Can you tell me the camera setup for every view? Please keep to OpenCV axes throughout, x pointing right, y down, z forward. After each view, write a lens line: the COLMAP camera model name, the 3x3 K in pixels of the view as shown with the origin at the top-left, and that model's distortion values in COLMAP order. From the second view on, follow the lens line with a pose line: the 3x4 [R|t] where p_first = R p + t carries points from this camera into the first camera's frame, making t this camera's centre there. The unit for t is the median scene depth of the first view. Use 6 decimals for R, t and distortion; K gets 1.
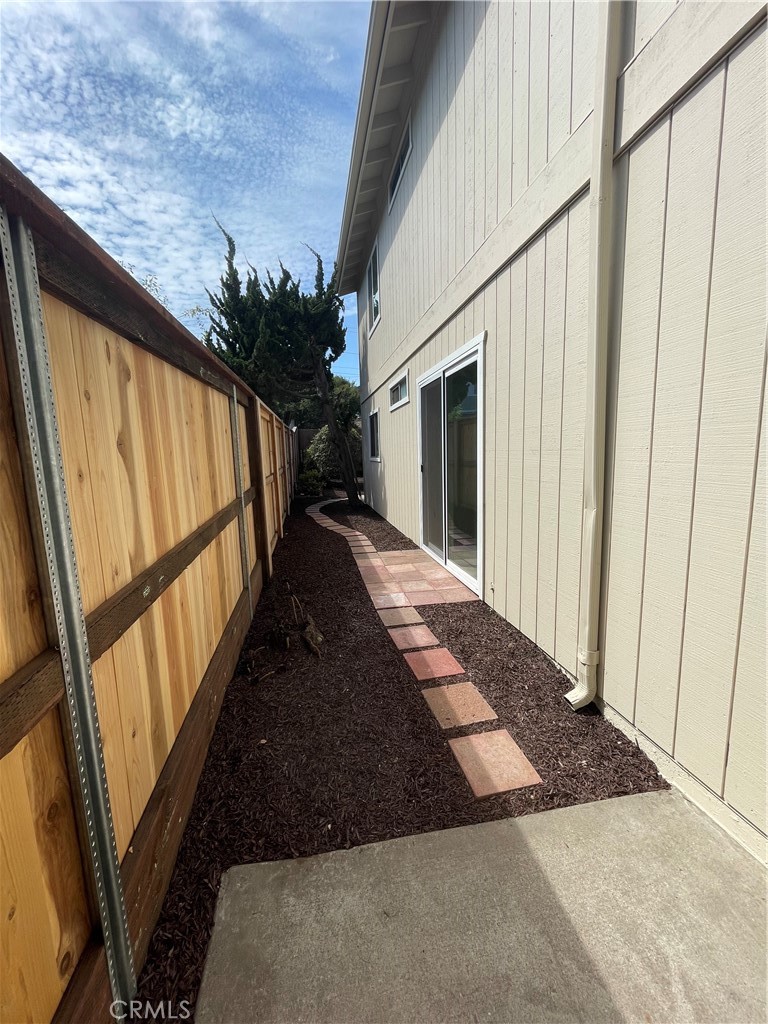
lens RADIAL K [[411.3, 0, 384.0], [0, 411.3, 512.0], [0, 0, 1]] dist [0.000186, -0.000120]
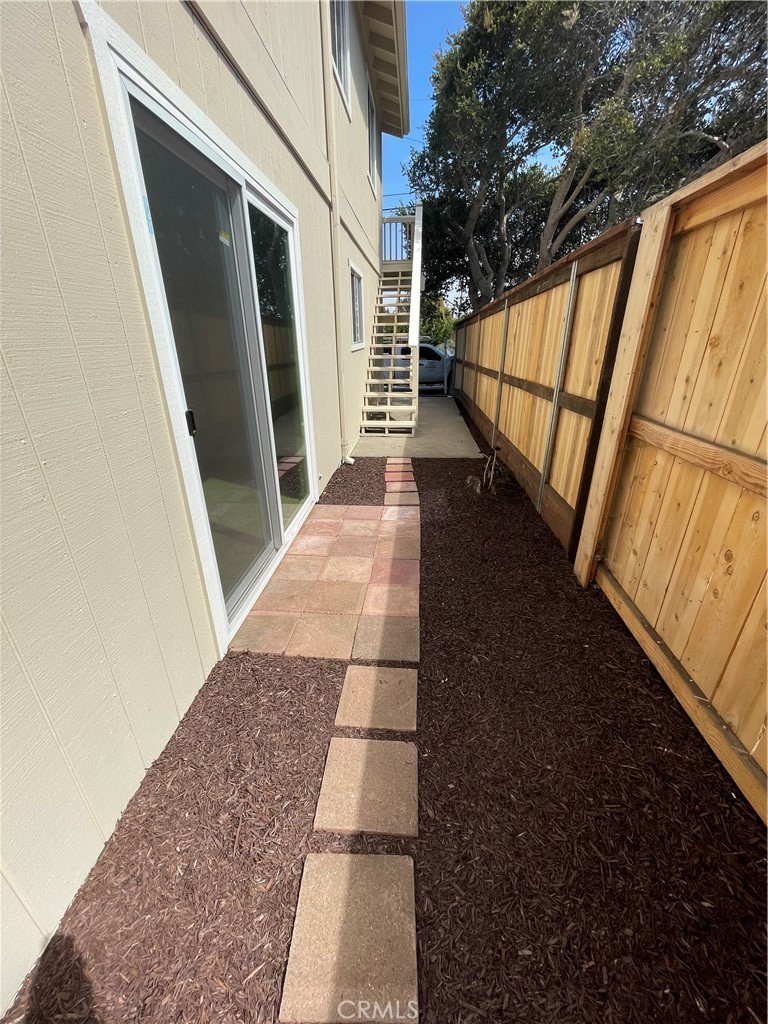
lens RADIAL K [[411.3, 0, 384.0], [0, 411.3, 512.0], [0, 0, 1]] dist [0.000186, -0.000120]
pose [[-0.966677, -0.071033, 0.245946, -0.168694], [0.067579, 0.855845, 0.512798, -0.261016], [-0.246917, 0.512331, -0.822526, 1.659411]]
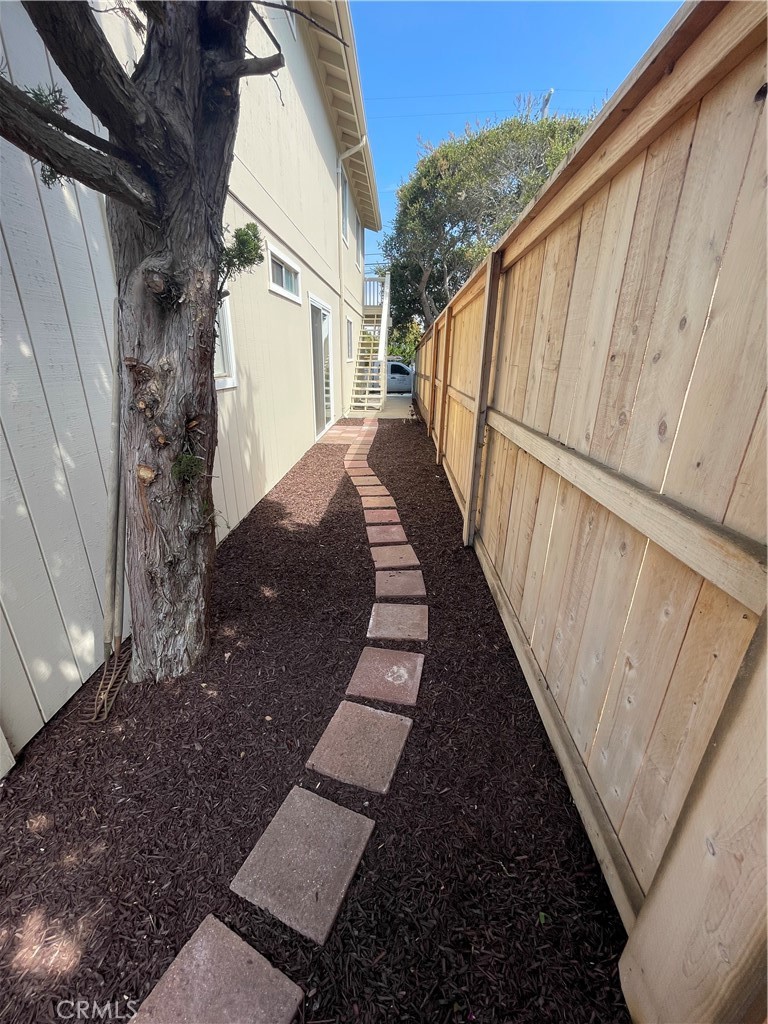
lens RADIAL K [[413.0, 0, 384.0], [0, 413.0, 512.0], [0, 0, 1]] dist [0.014882, 0.000407]
pose [[-0.976548, -0.070147, 0.203550, -0.523887], [0.036261, 0.878342, 0.476655, -0.434922], [-0.212223, 0.472858, -0.855200, 2.950114]]
